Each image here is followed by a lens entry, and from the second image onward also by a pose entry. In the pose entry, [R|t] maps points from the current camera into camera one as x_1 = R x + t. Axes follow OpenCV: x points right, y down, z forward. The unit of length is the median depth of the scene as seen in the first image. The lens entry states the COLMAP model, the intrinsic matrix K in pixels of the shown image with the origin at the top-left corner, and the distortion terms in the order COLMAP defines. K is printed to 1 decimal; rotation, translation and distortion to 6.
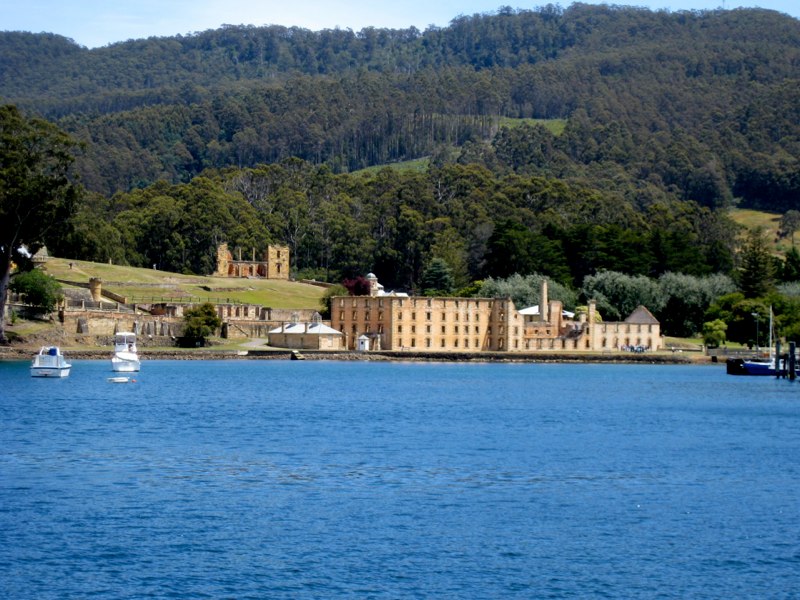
lens RADIAL K [[2601.8, 0, 399.4], [0, 2601.8, 300.1], [0, 0, 1]] dist [0.111359, 0.000000]
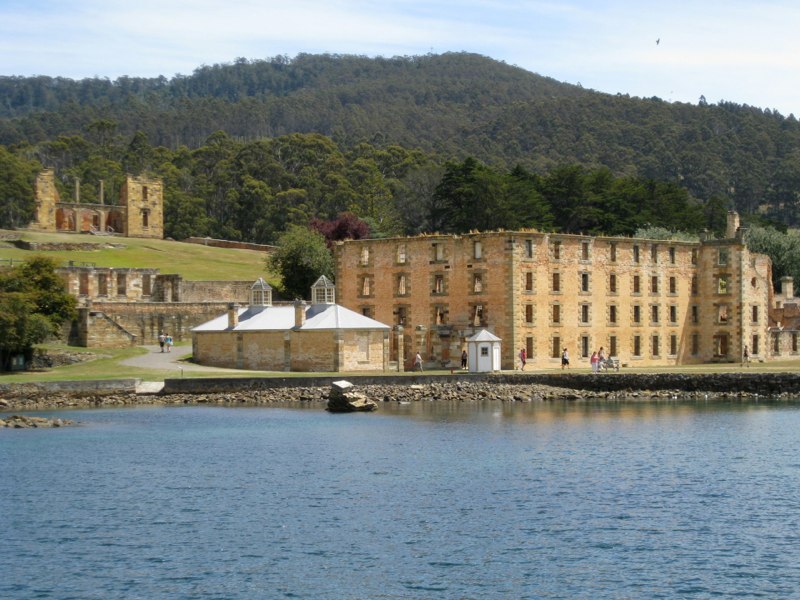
lens RADIAL K [[1999.1, 0, 401.1], [0, 1999.1, 299.1], [0, 0, 1]] dist [-0.073881, 0.000000]
pose [[0.991064, -0.018493, 0.132096, -0.041904], [0.019241, 0.999805, -0.004386, 0.006809], [-0.131990, 0.006889, 0.991227, 0.488541]]
